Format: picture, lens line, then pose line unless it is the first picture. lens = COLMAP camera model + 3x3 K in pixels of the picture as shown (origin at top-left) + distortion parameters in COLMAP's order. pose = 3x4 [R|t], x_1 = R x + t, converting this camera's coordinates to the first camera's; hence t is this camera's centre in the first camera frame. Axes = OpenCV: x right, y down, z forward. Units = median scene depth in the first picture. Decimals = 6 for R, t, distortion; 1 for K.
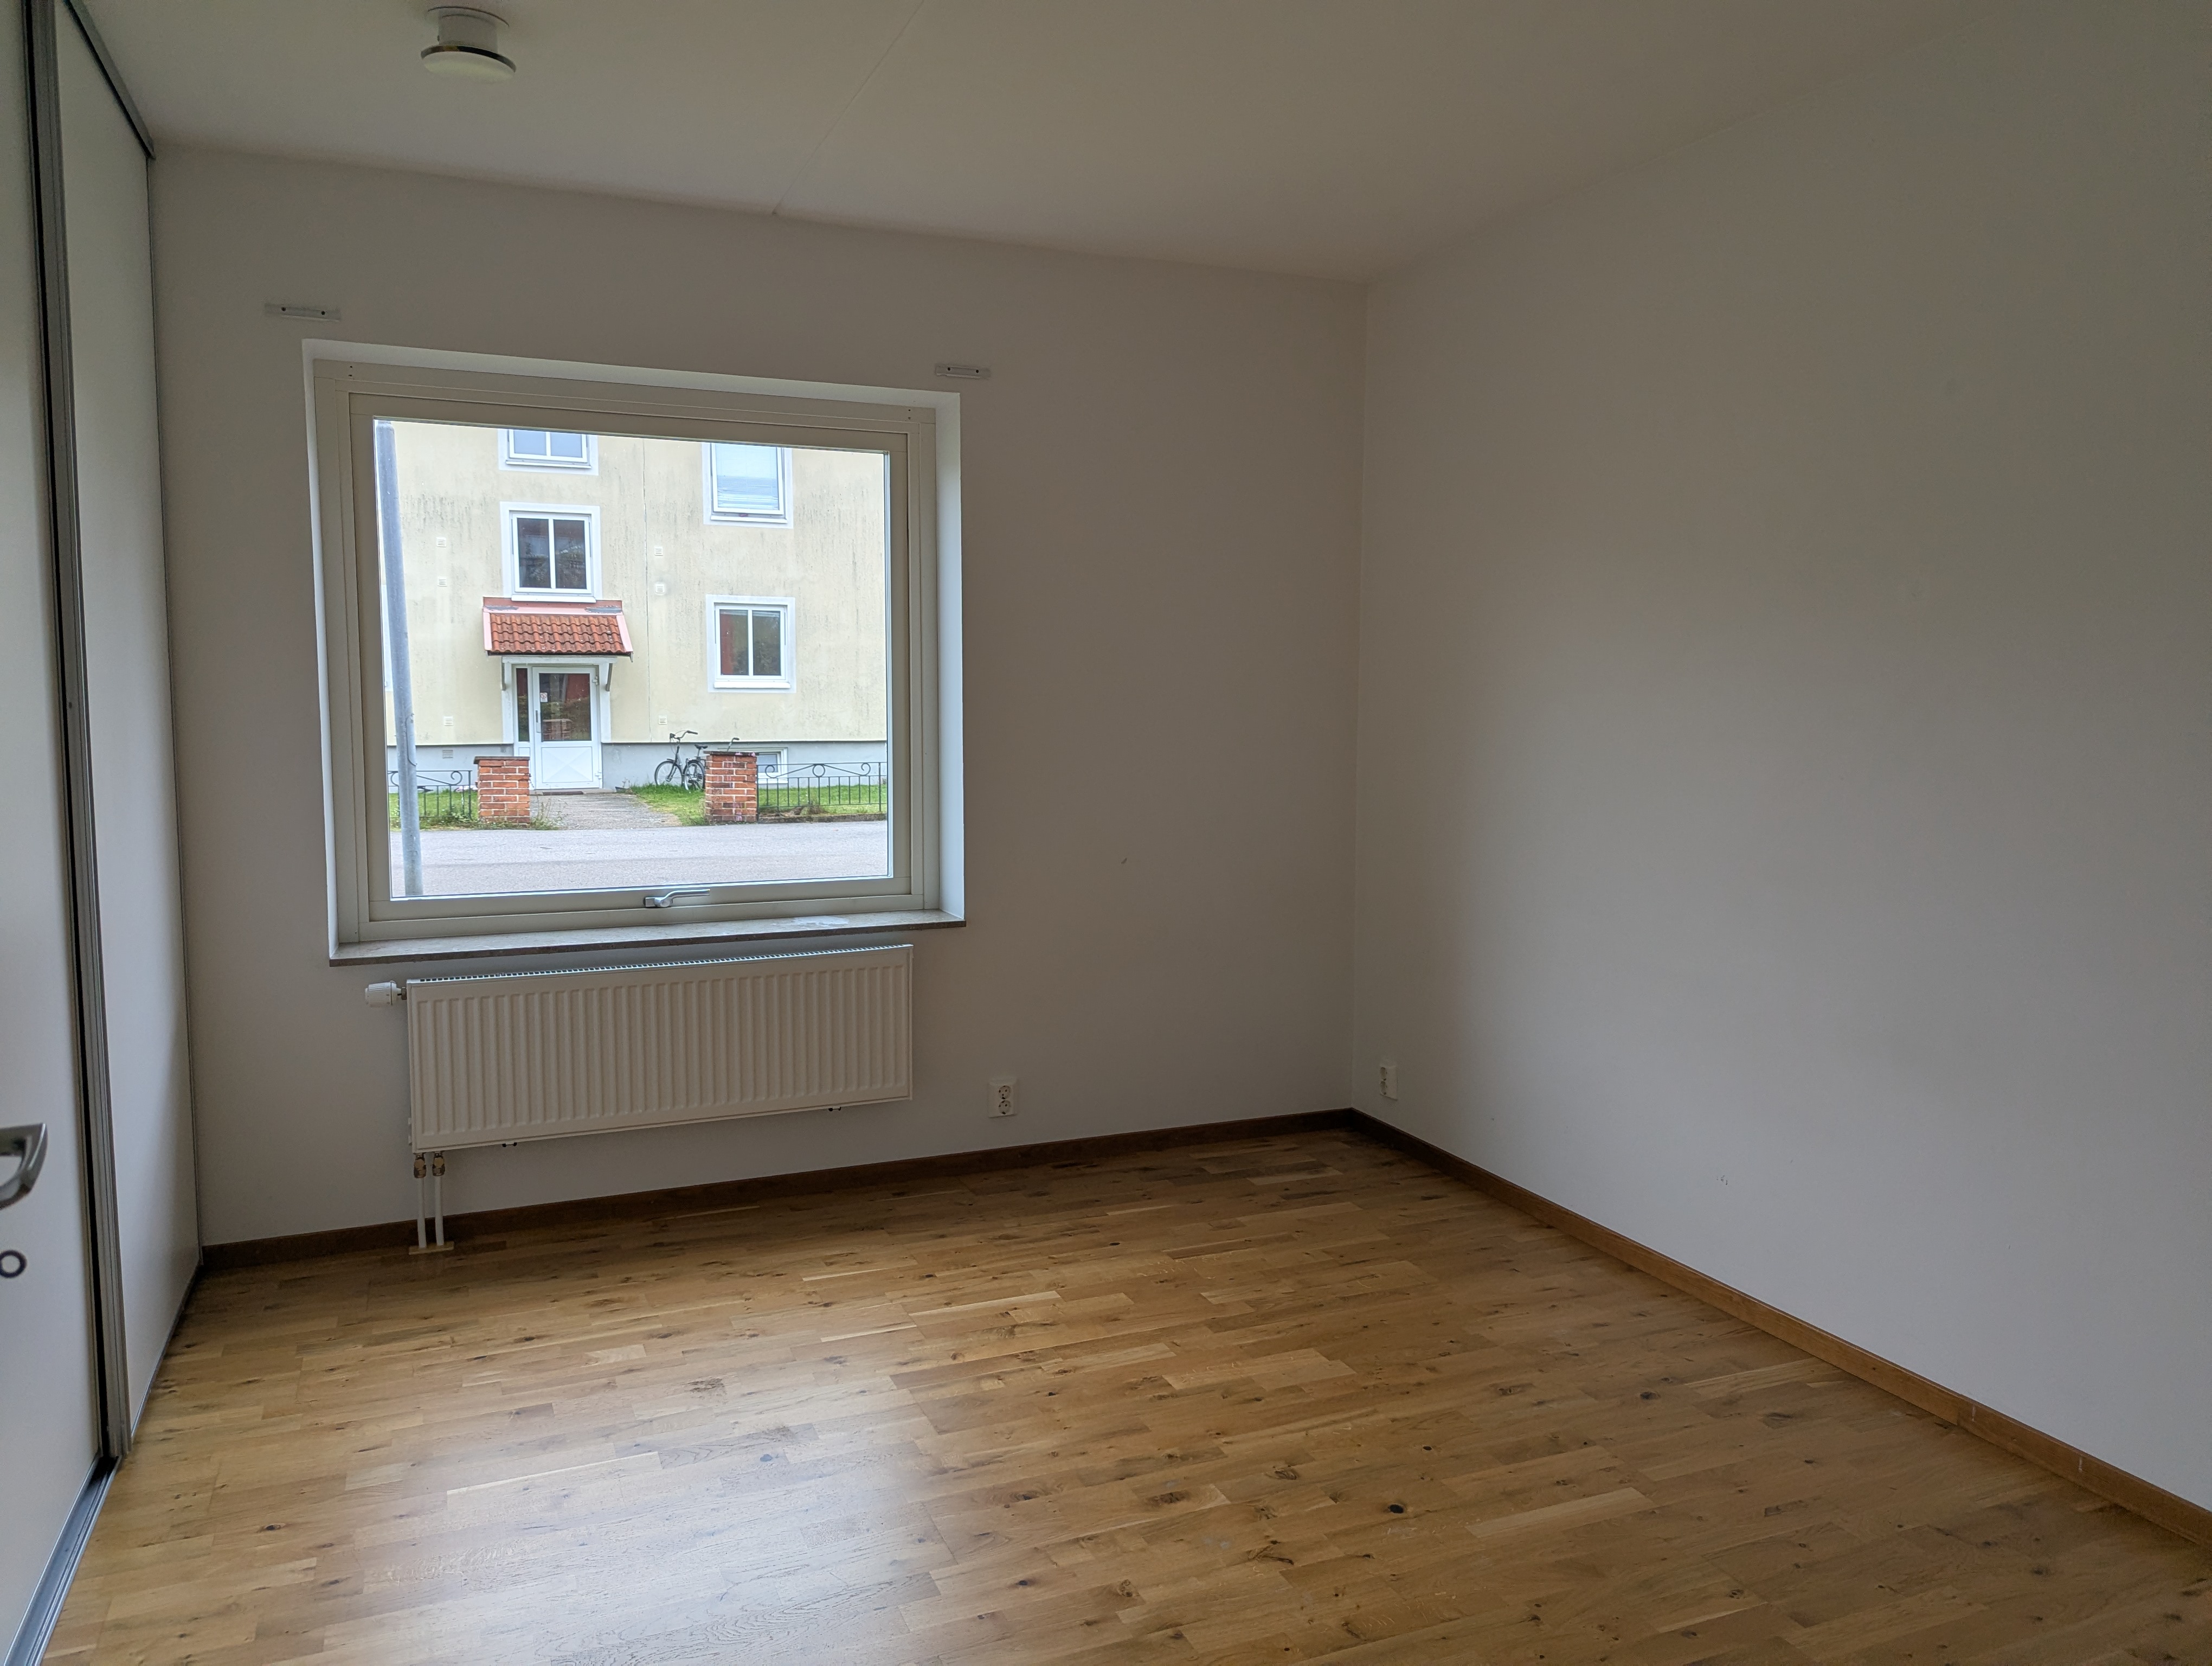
lens RADIAL K [[1486.1, 0, 1107.2], [0, 1486.1, 816.5], [0, 0, 1]] dist [-0.010581, -0.004025]
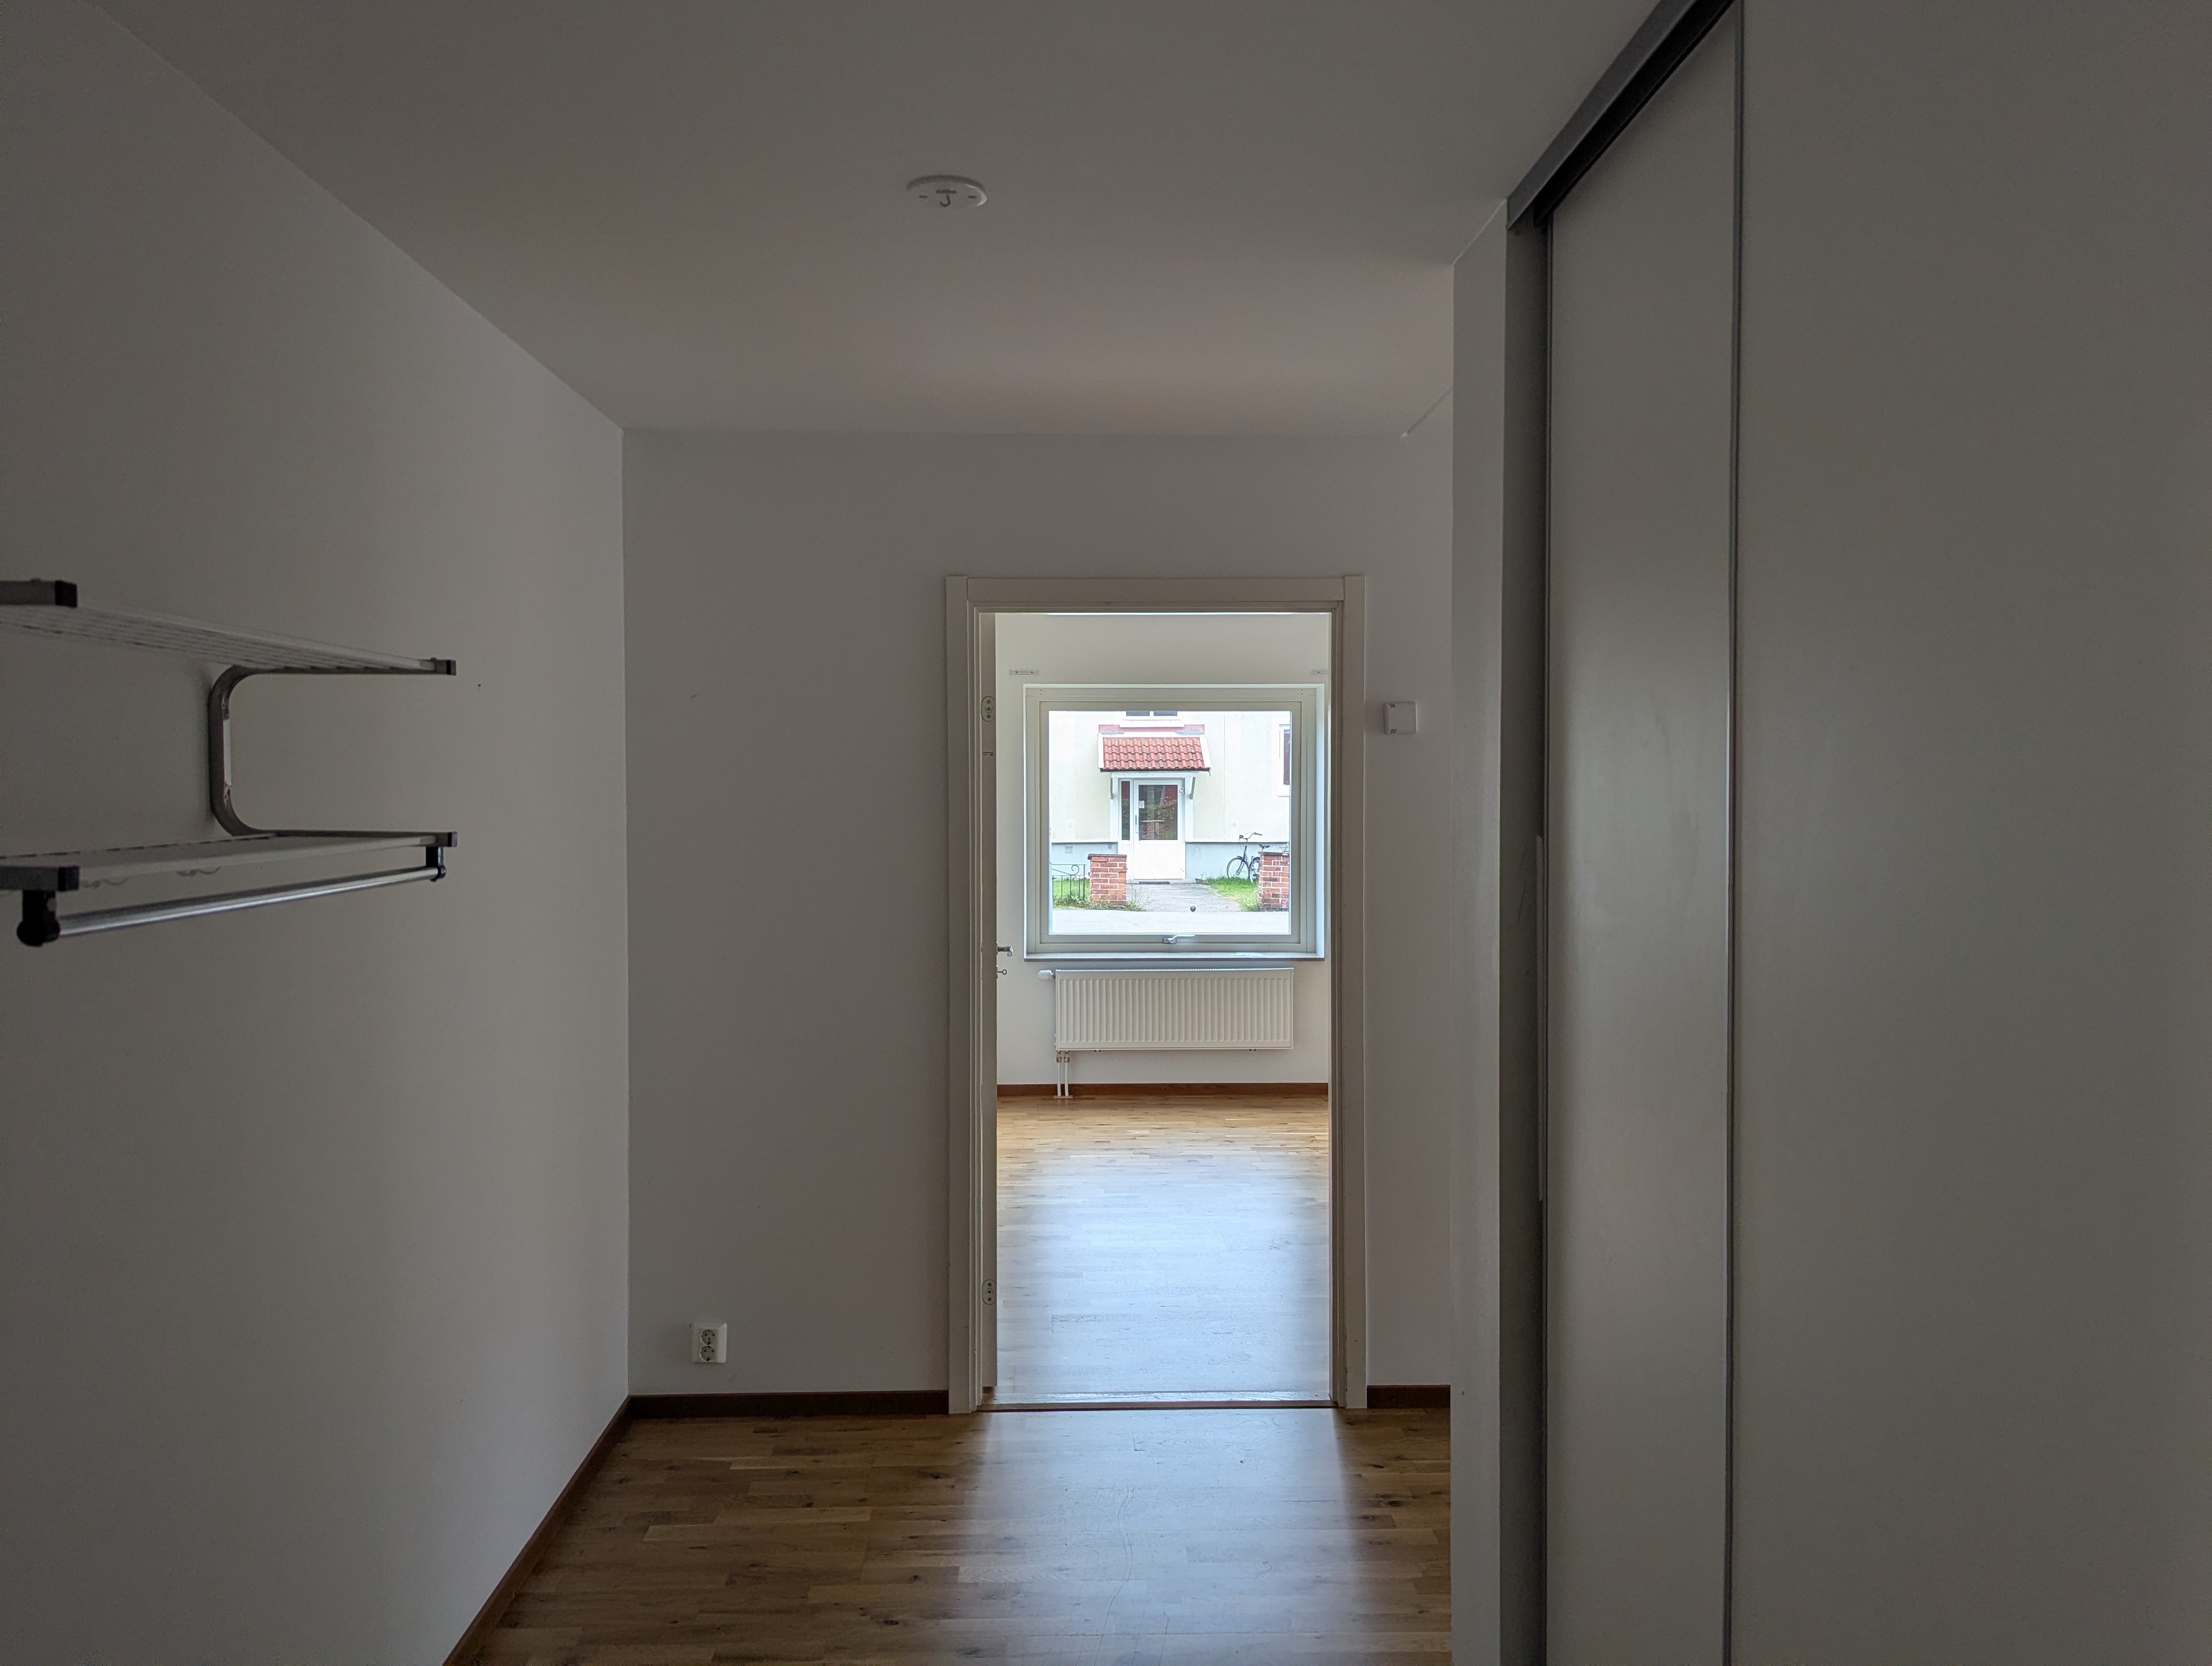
lens RADIAL K [[1590.5, 0, 1104.2], [0, 1590.5, 831.5], [0, 0, 1]] dist [0.074076, -0.003738]
pose [[0.923679, 0.009221, -0.383057, 0.103118], [-0.028474, 0.998598, -0.044622, 0.001962], [0.382108, 0.052123, 0.922646, -0.242377]]
